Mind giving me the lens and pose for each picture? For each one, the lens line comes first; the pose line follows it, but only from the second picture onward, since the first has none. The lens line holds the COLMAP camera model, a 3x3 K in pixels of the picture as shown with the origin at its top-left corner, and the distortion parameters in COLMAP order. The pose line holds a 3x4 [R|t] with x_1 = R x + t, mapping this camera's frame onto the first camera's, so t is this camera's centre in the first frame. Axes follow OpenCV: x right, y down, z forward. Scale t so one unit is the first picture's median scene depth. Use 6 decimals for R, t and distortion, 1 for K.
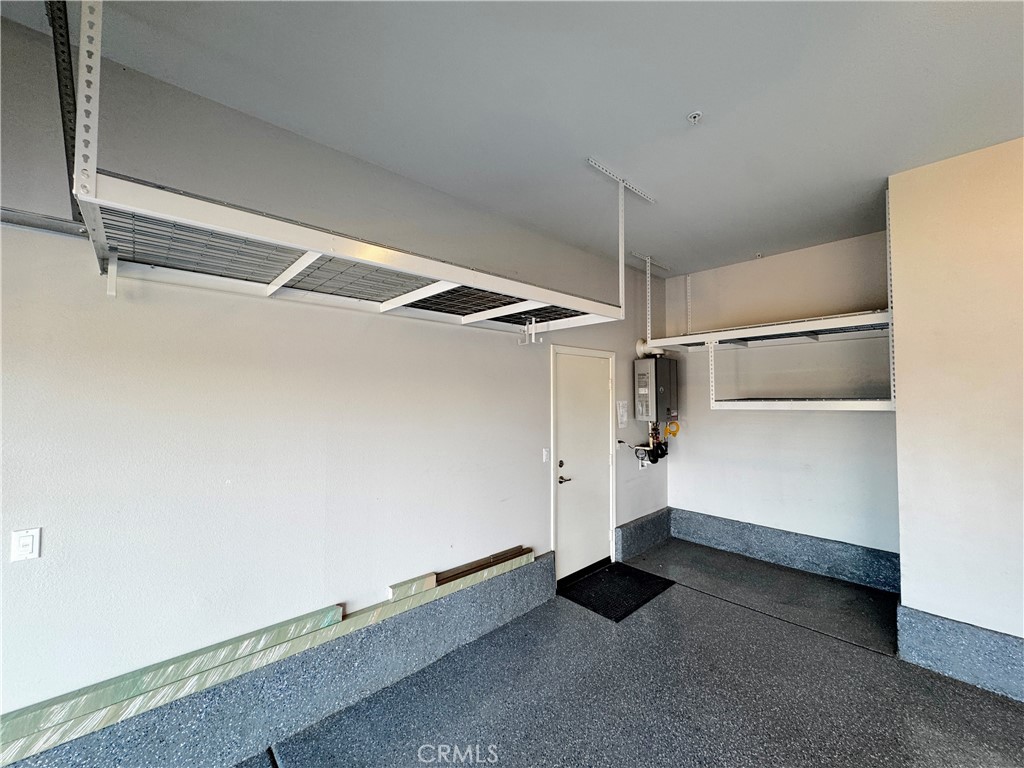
lens RADIAL K [[407.8, 0, 509.1], [0, 407.8, 382.9], [0, 0, 1]] dist [-0.002280, -0.000059]
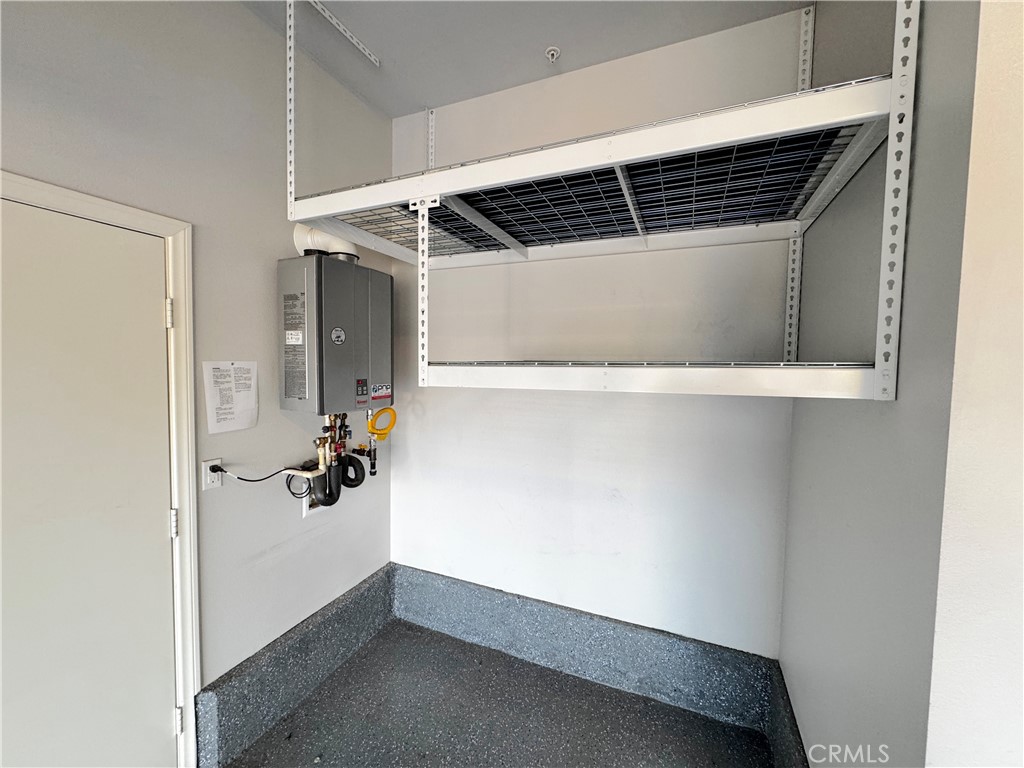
lens RADIAL K [[407.8, 0, 510.2], [0, 407.8, 382.4], [0, 0, 1]] dist [-0.002280, -0.000059]
pose [[0.909999, -0.003984, 0.414592, 0.370422], [-0.031660, 0.996367, 0.079064, 0.025815], [-0.413400, -0.085074, 0.906566, 0.560095]]
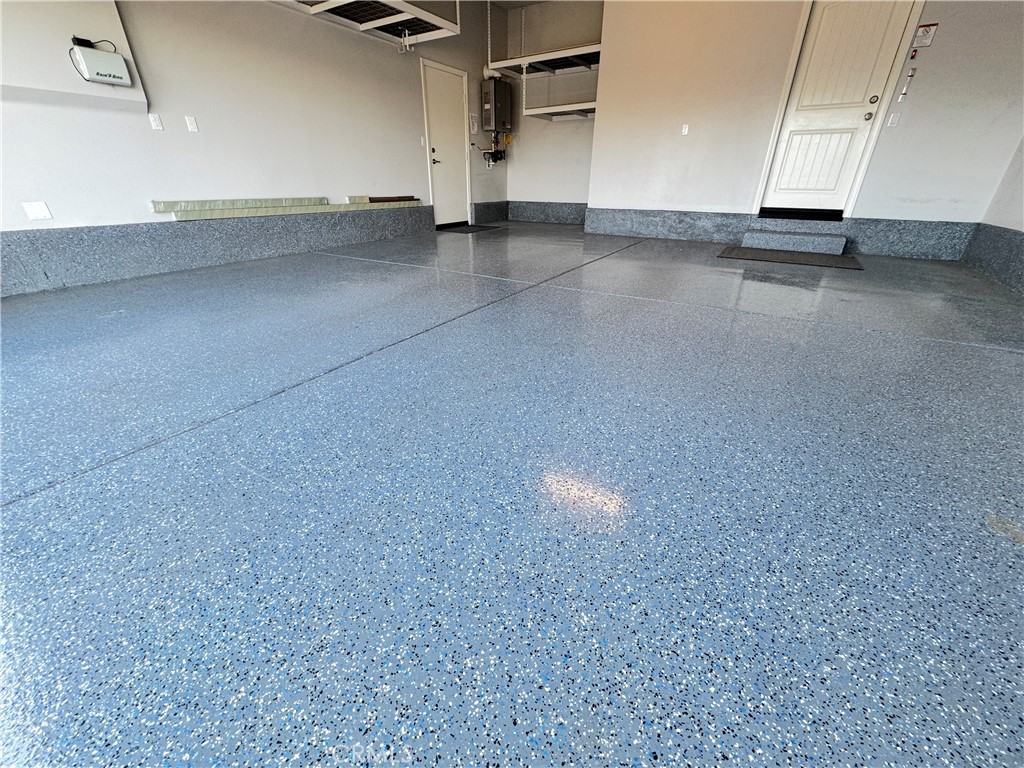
lens RADIAL K [[407.8, 0, 510.0], [0, 407.8, 385.0], [0, 0, 1]] dist [-0.002280, -0.000059]
pose [[0.966527, -0.109065, 0.232230, -0.050531], [-0.014926, 0.879711, 0.475274, 0.214886], [-0.256131, -0.462831, 0.848637, -0.789380]]
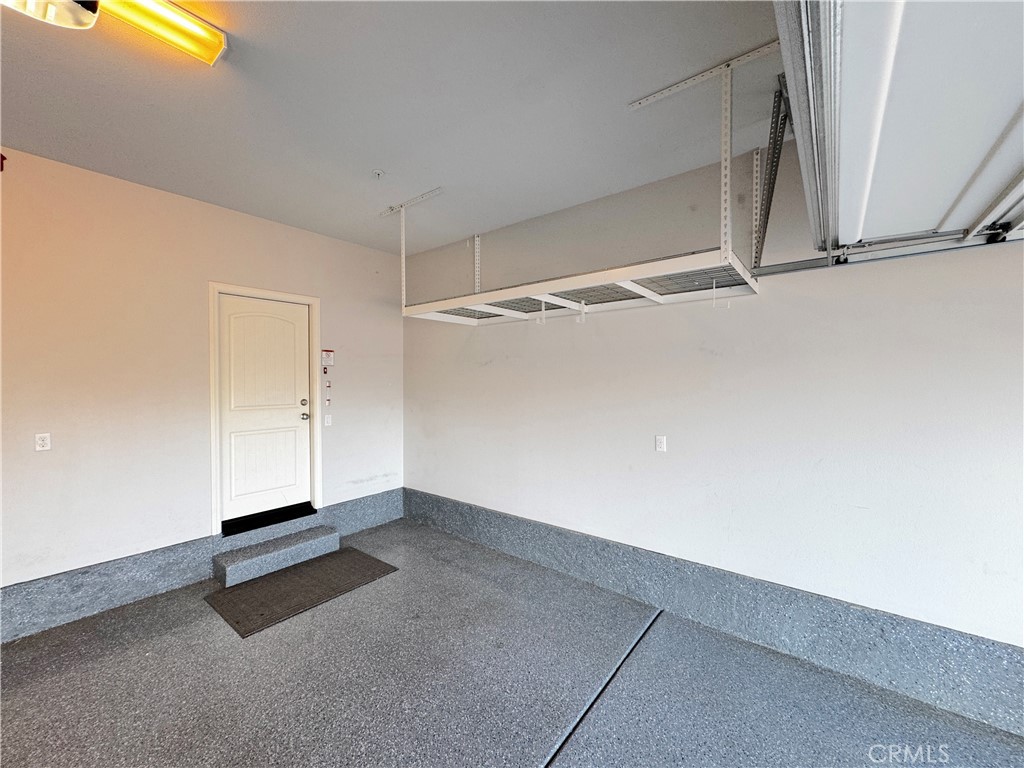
lens RADIAL K [[407.8, 0, 511.9], [0, 407.8, 382.9], [0, 0, 1]] dist [-0.002280, -0.000059]
pose [[-0.166625, -0.005890, 0.986003, 0.030768], [-0.030175, 0.999544, 0.000872, -0.000346], [-0.985559, -0.029607, -0.166727, -0.200211]]
